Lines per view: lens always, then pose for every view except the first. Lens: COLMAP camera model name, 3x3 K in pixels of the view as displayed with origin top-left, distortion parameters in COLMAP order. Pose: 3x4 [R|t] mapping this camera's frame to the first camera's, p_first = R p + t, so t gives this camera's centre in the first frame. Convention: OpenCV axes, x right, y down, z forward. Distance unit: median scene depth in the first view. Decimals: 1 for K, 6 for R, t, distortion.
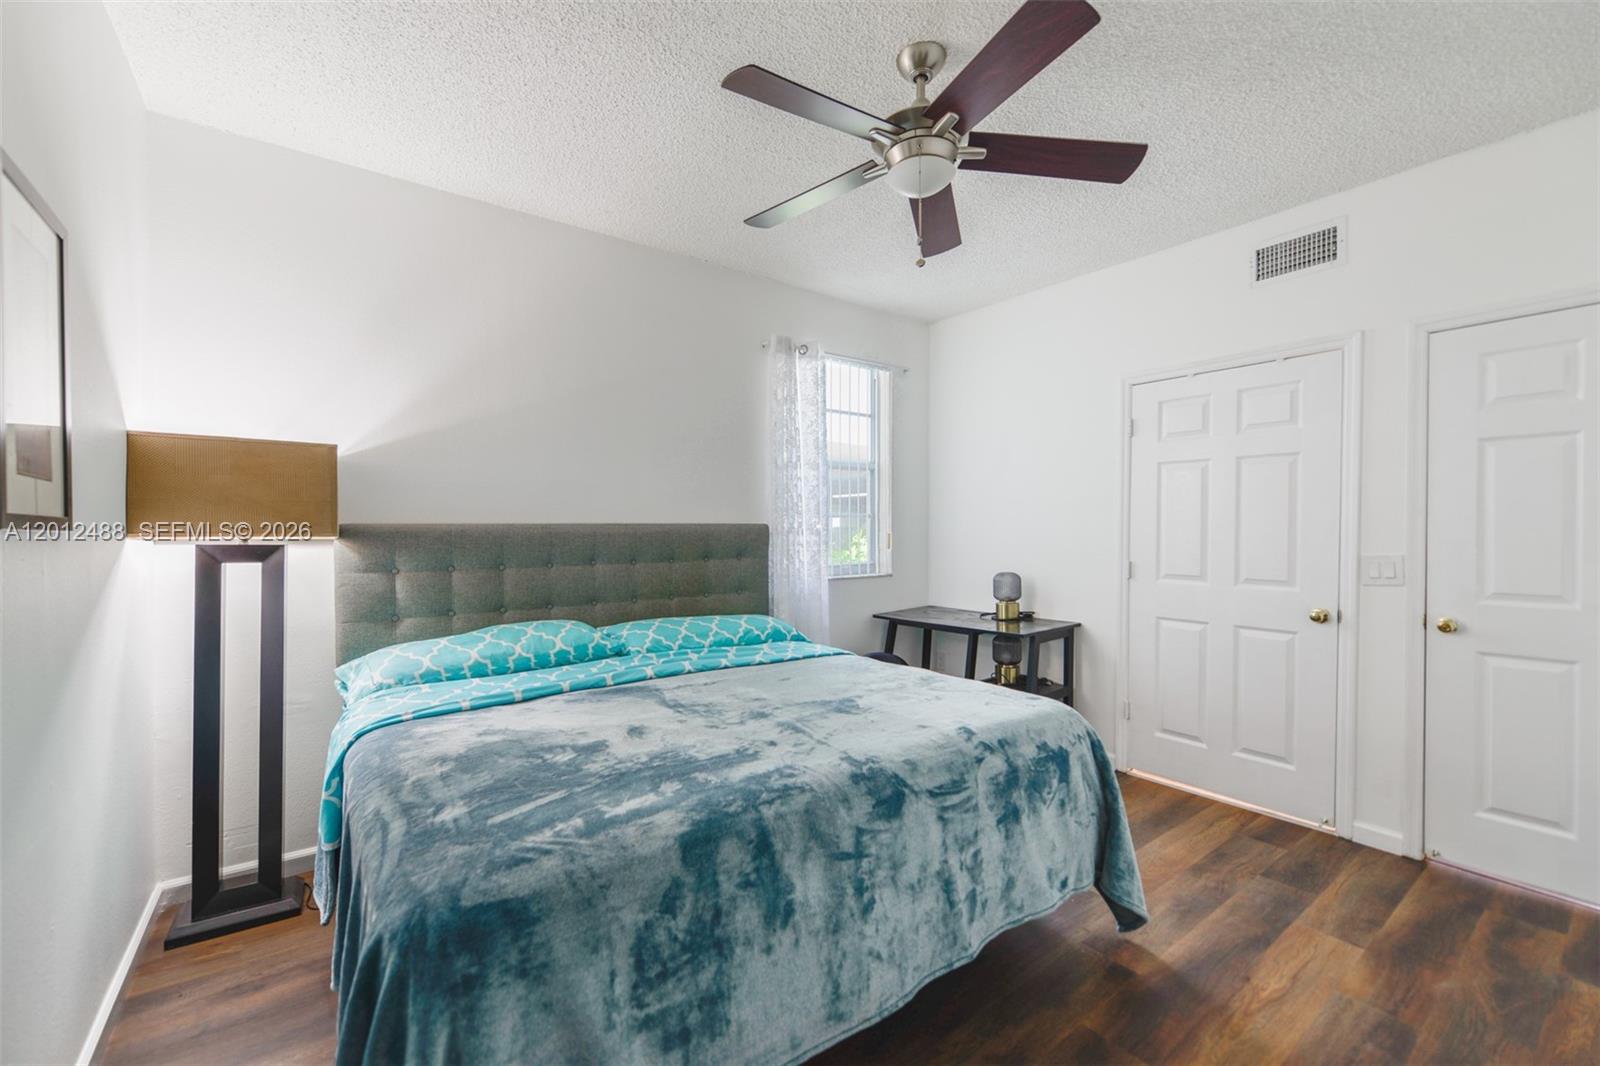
lens RADIAL K [[634.4, 0, 792.1], [0, 634.4, 524.0], [0, 0, 1]] dist [0.002563, -0.000195]
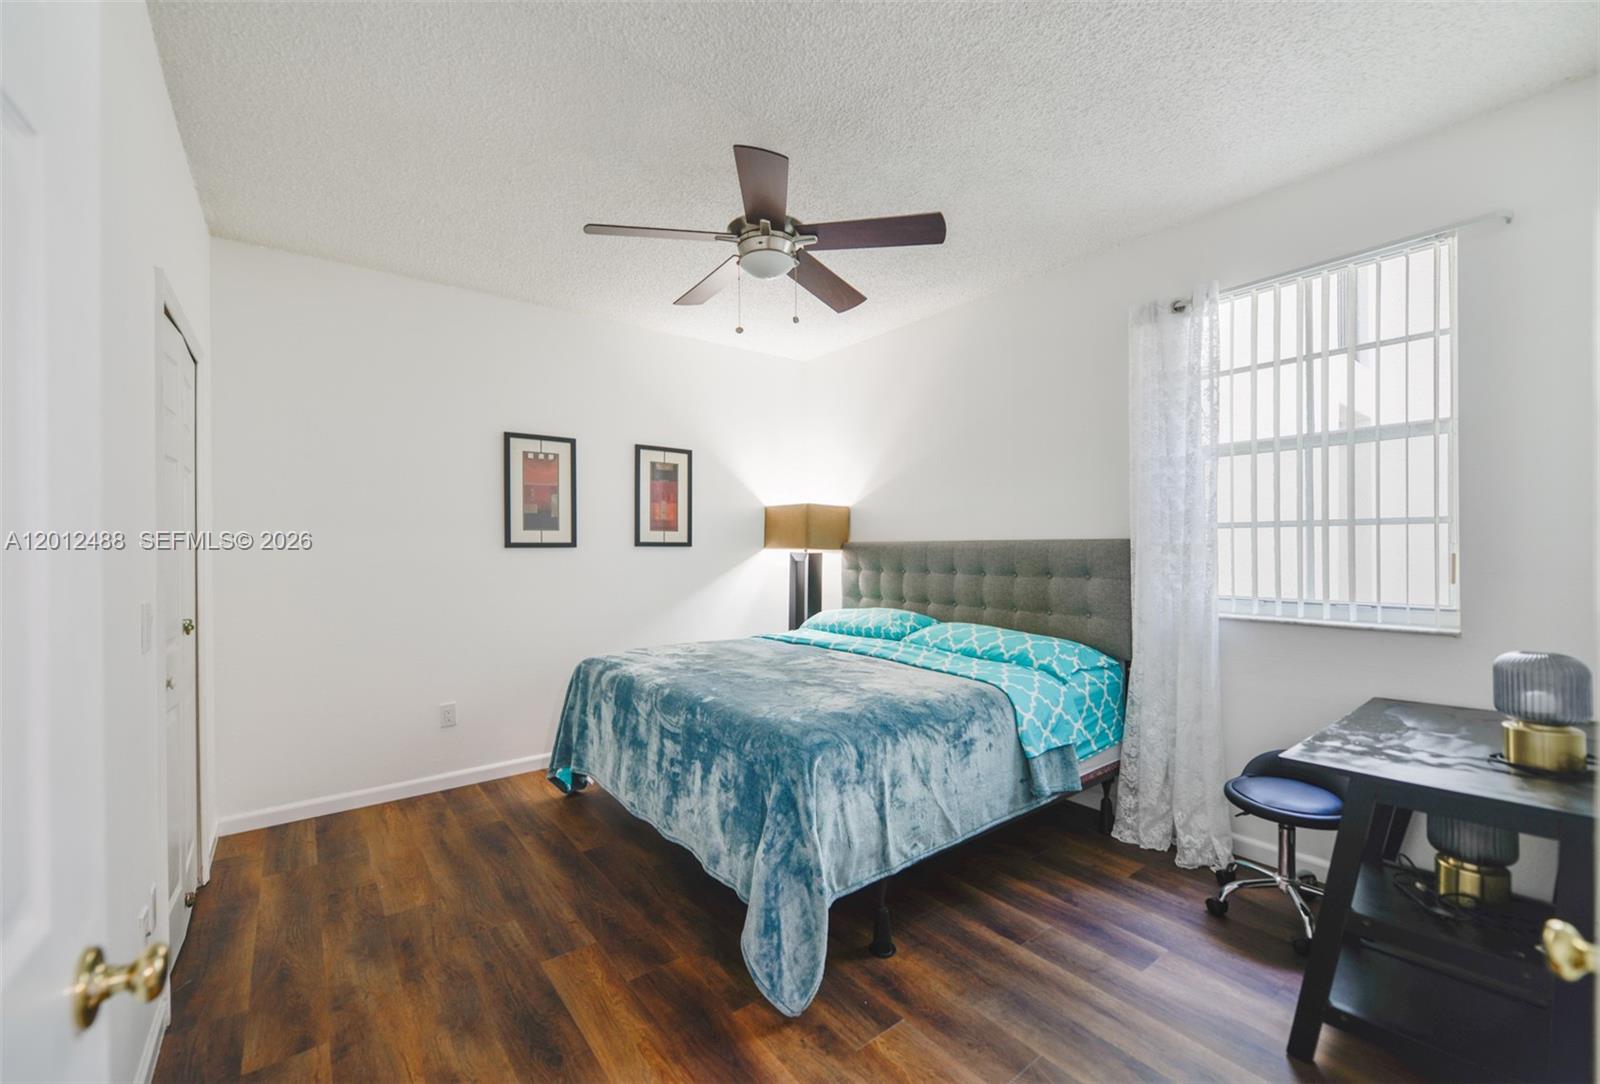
lens RADIAL K [[644.0, 0, 790.1], [0, 644.0, 556.3], [0, 0, 1]] dist [0.007193, -0.000886]
pose [[-0.004205, 0.008800, -0.999952, 0.927265], [0.006992, 0.999937, 0.008771, 0.016495], [0.999967, -0.006955, -0.004267, 0.681139]]
